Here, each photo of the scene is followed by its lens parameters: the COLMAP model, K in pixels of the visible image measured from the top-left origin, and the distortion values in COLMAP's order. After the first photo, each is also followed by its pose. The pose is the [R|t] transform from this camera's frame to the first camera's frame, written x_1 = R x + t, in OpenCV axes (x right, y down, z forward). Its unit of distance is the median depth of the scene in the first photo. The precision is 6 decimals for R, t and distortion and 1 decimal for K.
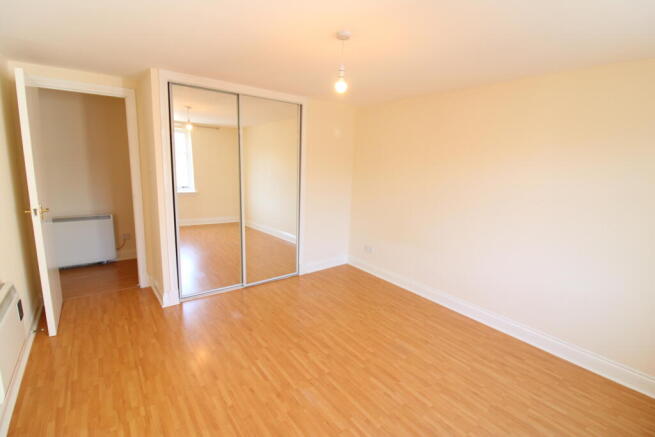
lens RADIAL K [[302.6, 0, 330.7], [0, 302.6, 222.1], [0, 0, 1]] dist [-0.006614, -0.001086]
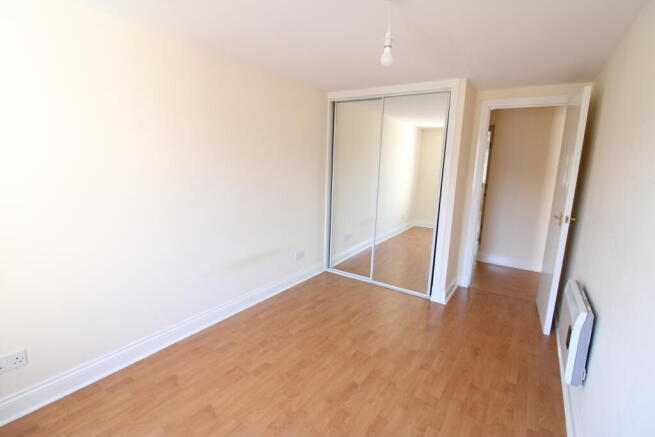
lens RADIAL K [[302.6, 0, 323.2], [0, 302.6, 214.1], [0, 0, 1]] dist [-0.006614, -0.001086]
pose [[0.282556, 0.147947, -0.947773, 0.682703], [-0.202257, 0.975011, 0.091901, -0.083726], [0.937686, 0.165727, 0.305419, 0.556996]]
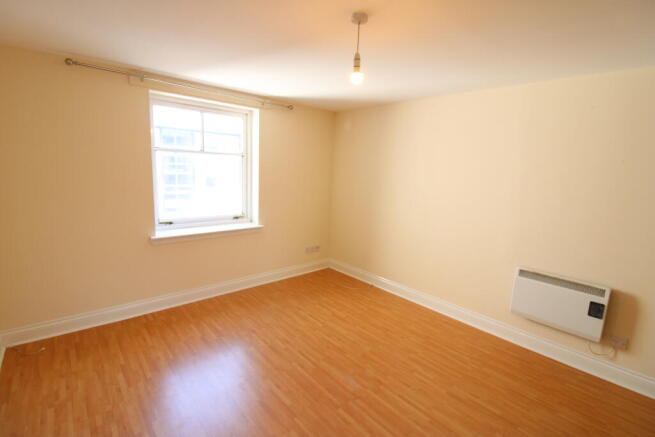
lens RADIAL K [[302.6, 0, 330.5], [0, 302.6, 215.0], [0, 0, 1]] dist [-0.006614, -0.001086]
pose [[-0.994191, -0.072409, -0.079634, 0.121053], [-0.095520, 0.934558, 0.342750, -0.309718], [0.049605, 0.348365, -0.936045, 1.583902]]
